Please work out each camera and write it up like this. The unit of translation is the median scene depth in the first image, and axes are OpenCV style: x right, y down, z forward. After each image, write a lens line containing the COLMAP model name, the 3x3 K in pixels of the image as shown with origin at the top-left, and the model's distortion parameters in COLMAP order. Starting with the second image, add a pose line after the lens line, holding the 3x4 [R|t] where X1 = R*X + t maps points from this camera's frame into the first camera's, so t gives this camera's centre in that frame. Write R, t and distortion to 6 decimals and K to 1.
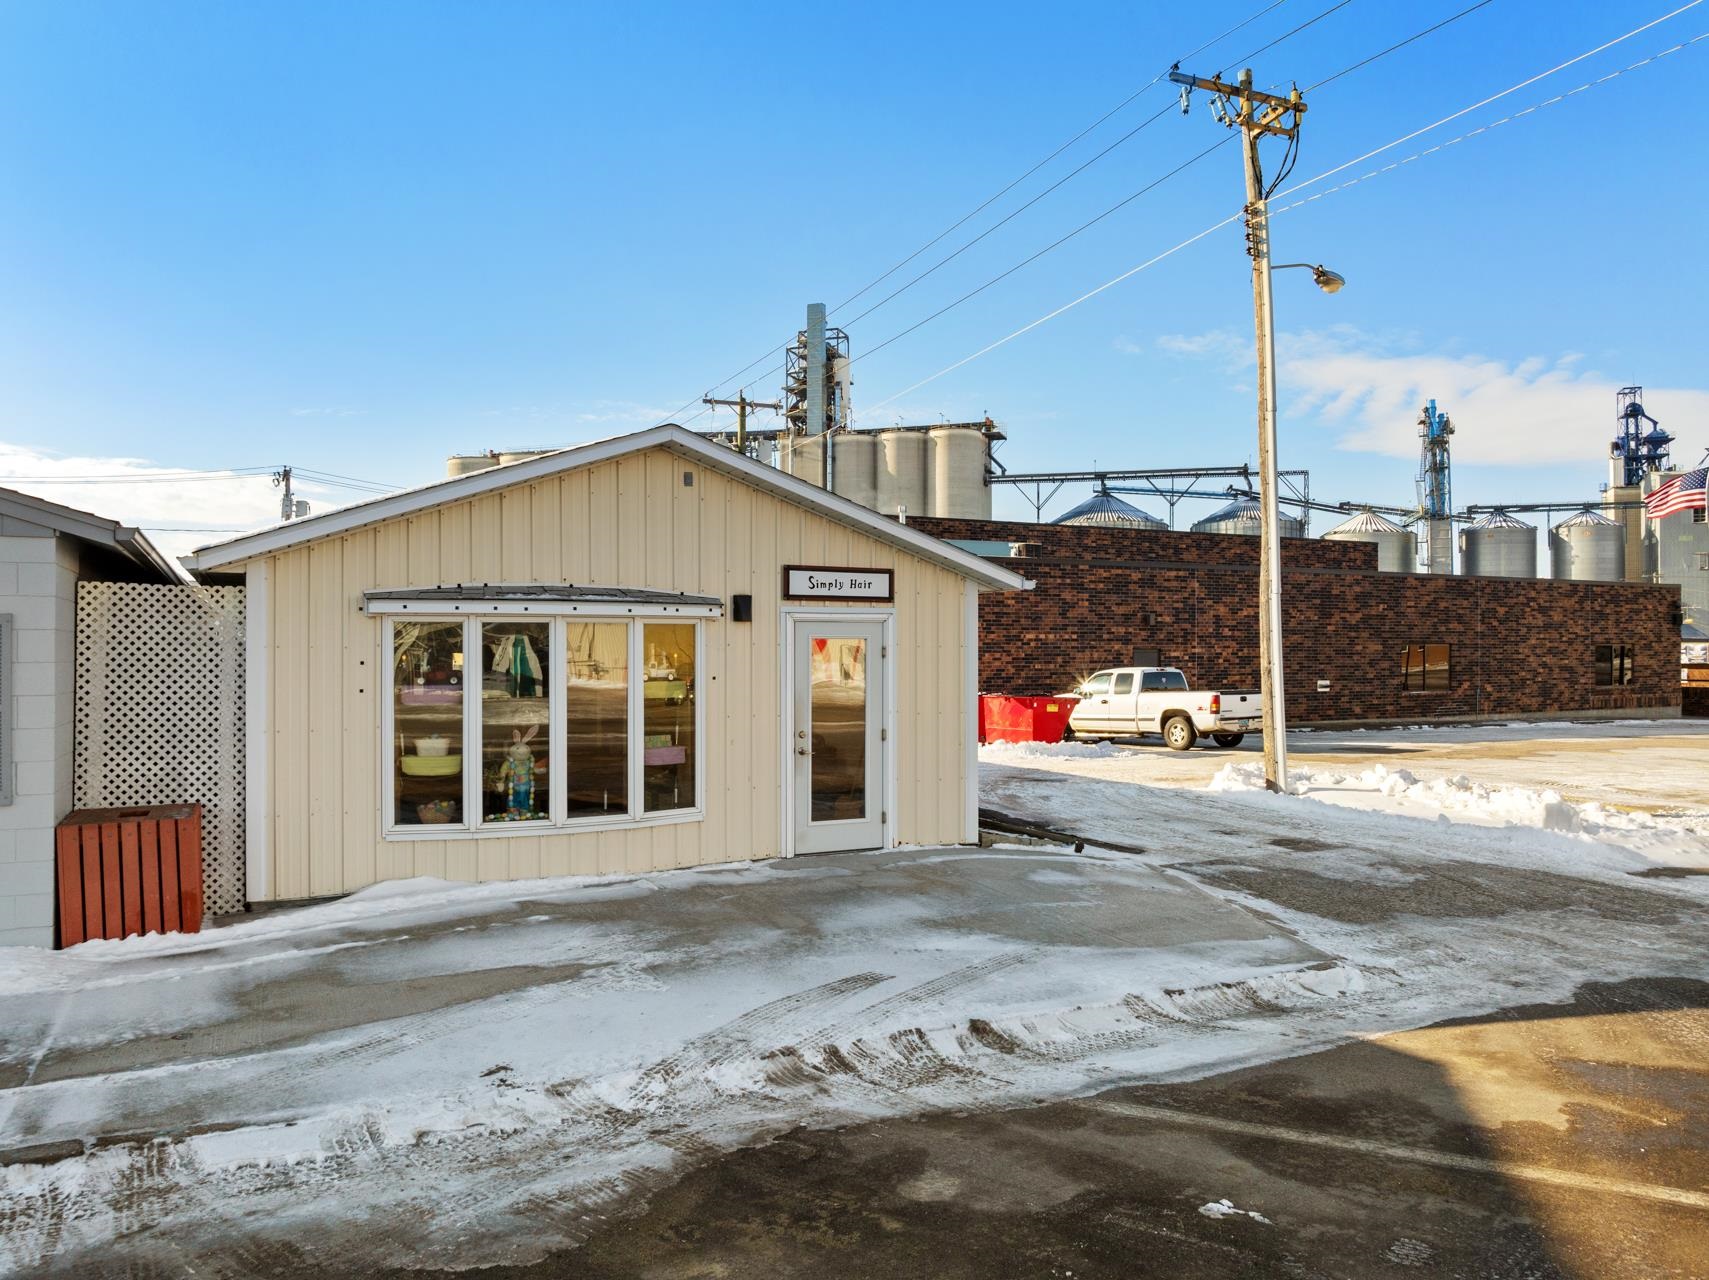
lens RADIAL K [[1206.6, 0, 854.5], [0, 1206.6, 640.0], [0, 0, 1]] dist [-0.037943, -0.002100]
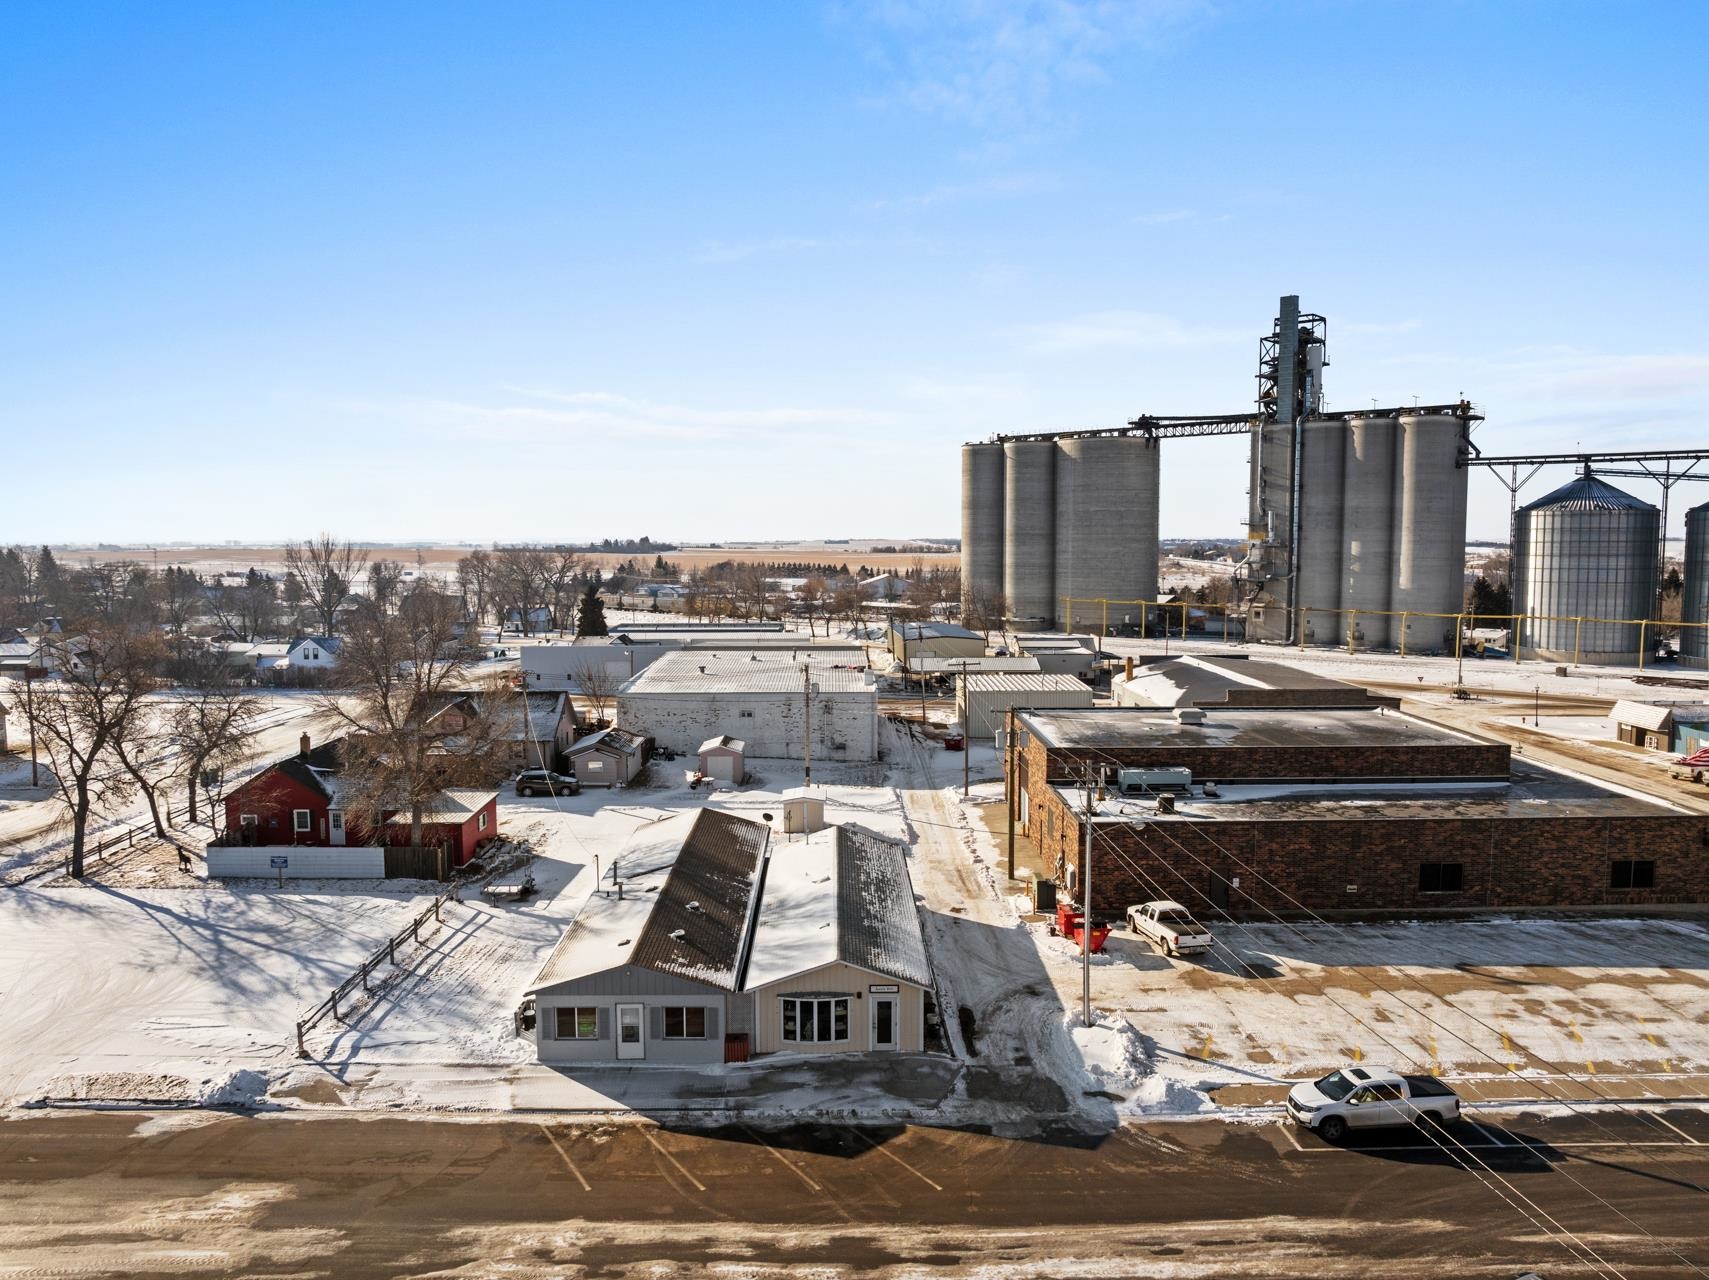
lens RADIAL K [[1203.8, 0, 858.9], [0, 1203.8, 639.9], [0, 0, 1]] dist [-0.037437, -0.000227]
pose [[0.906506, 0.036469, -0.420615, 1.027994], [0.003477, 0.995583, 0.093817, -1.046319], [0.422179, -0.086508, 0.902375, -1.705562]]
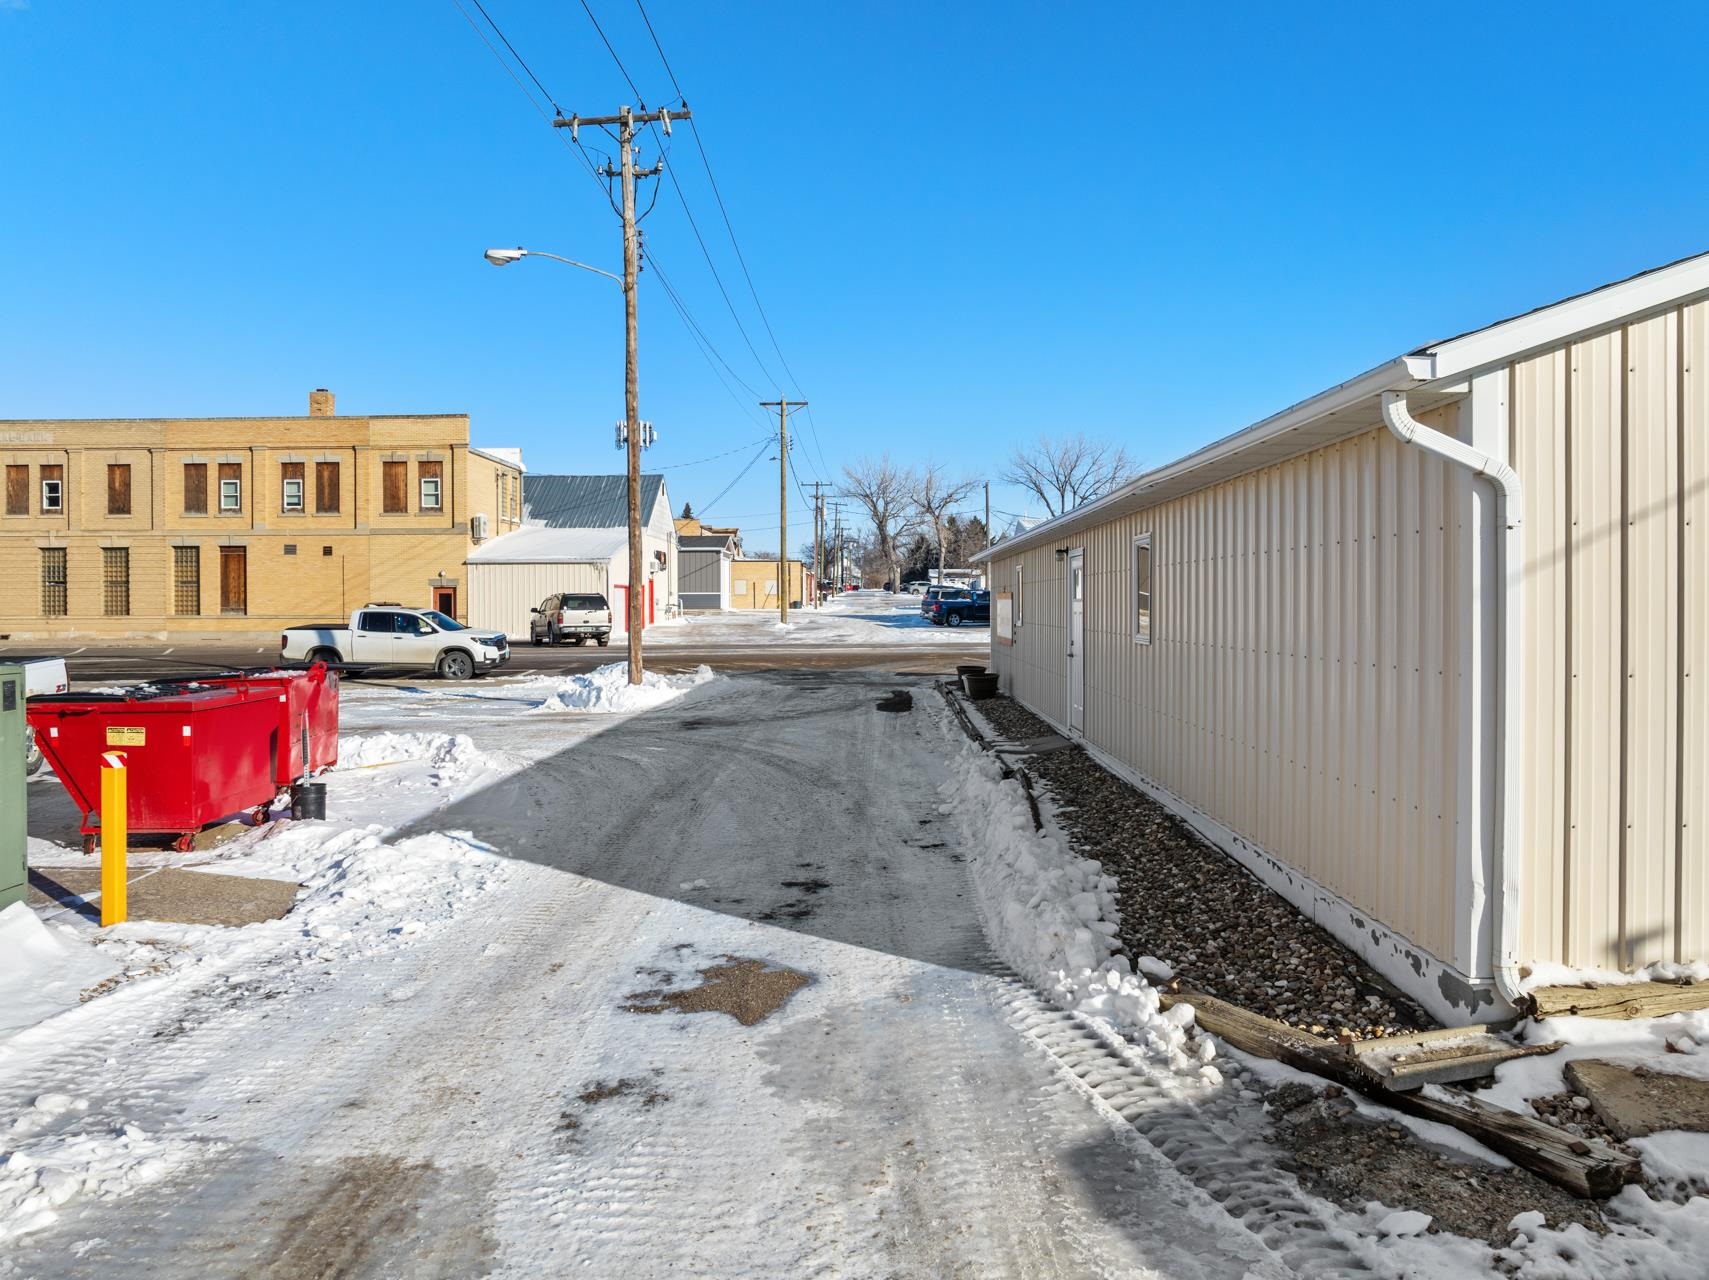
lens RADIAL K [[1203.8, 0, 858.9], [0, 1203.8, 639.9], [0, 0, 1]] dist [-0.037437, -0.000227]
pose [[-0.895332, -0.010802, 0.445267, -0.445088], [-0.003021, 0.999830, 0.018183, 0.035393], [-0.445388, 0.014934, -0.895213, 2.062944]]
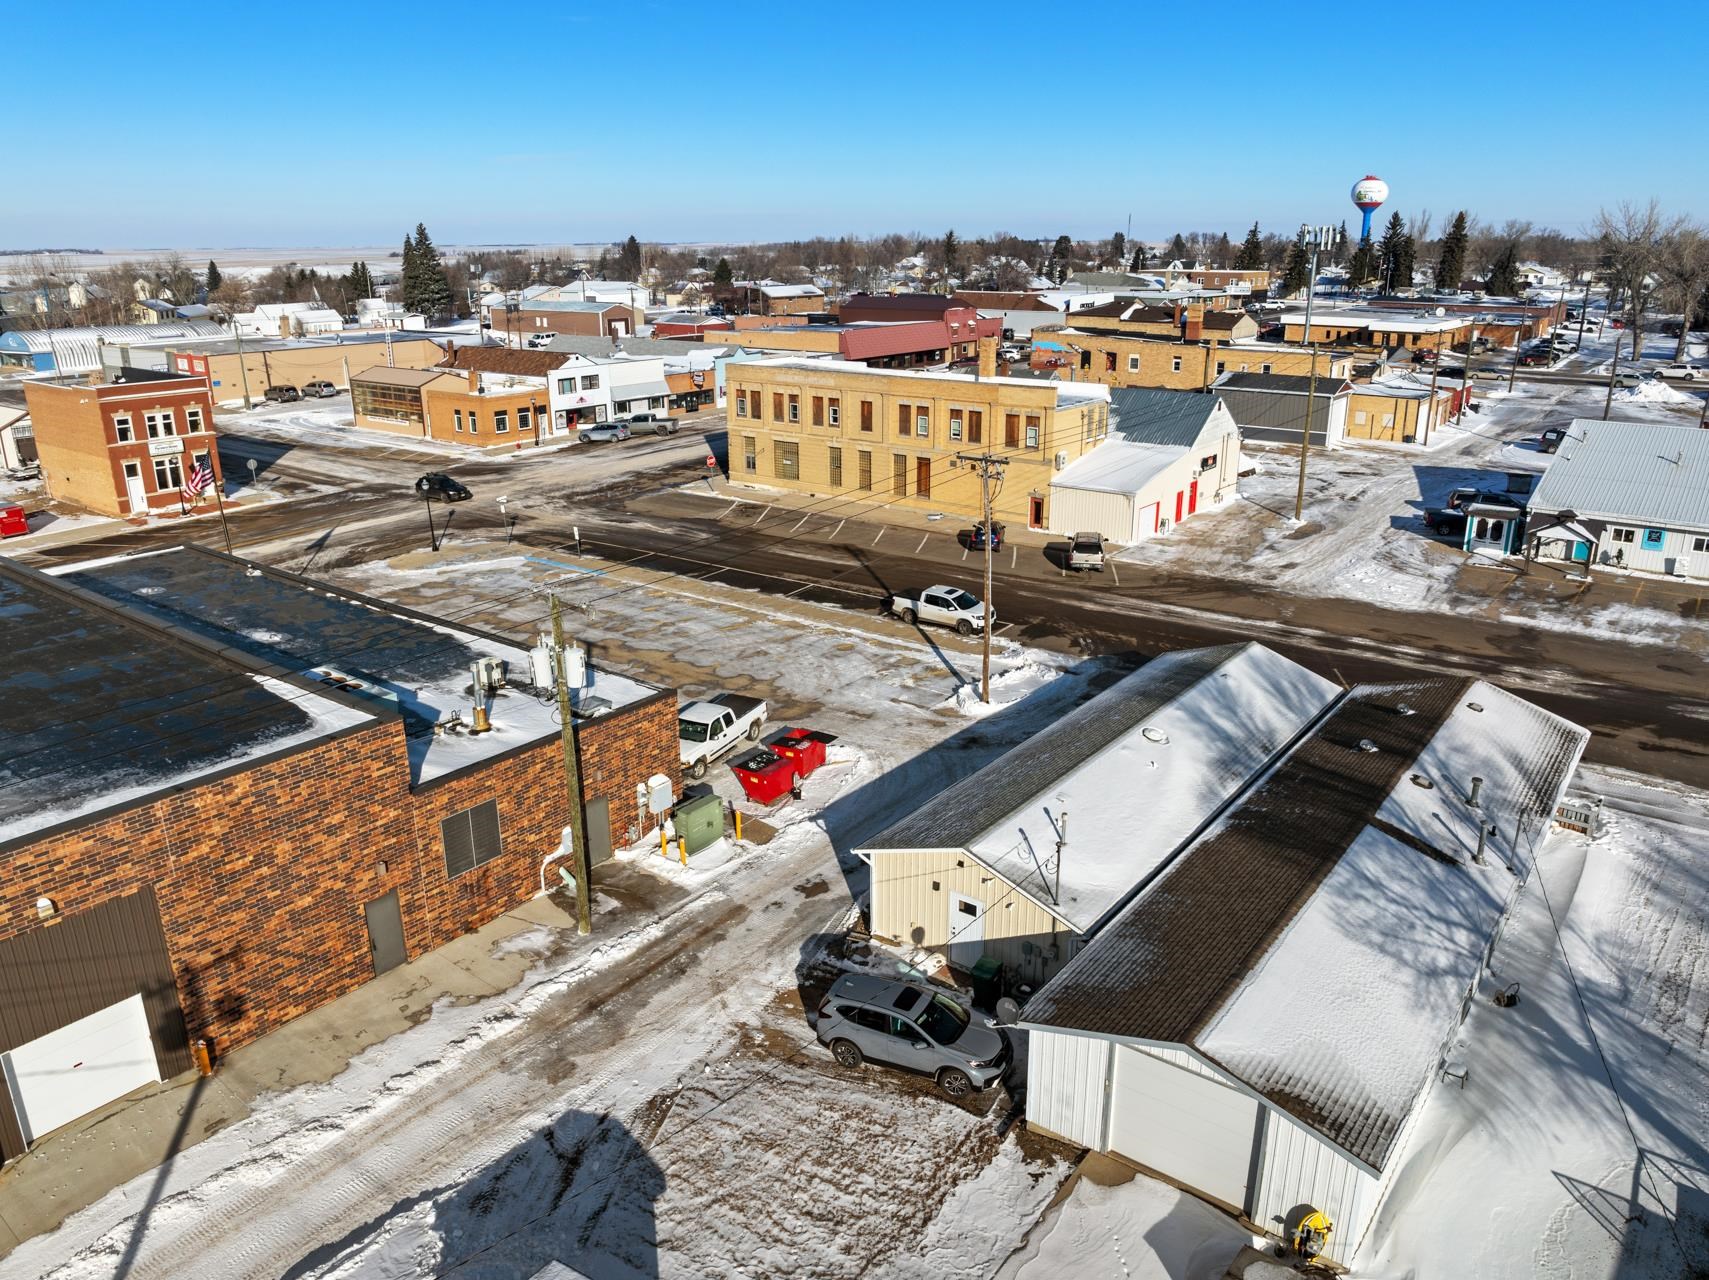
lens RADIAL K [[1206.5, 0, 861.6], [0, 1206.5, 632.2], [0, 0, 1]] dist [-0.035284, 0.000913]
pose [[-0.450822, -0.271230, 0.850408, -1.992936], [-0.004656, 0.953418, 0.301616, -0.938794], [-0.892602, 0.132016, -0.431085, 2.542935]]
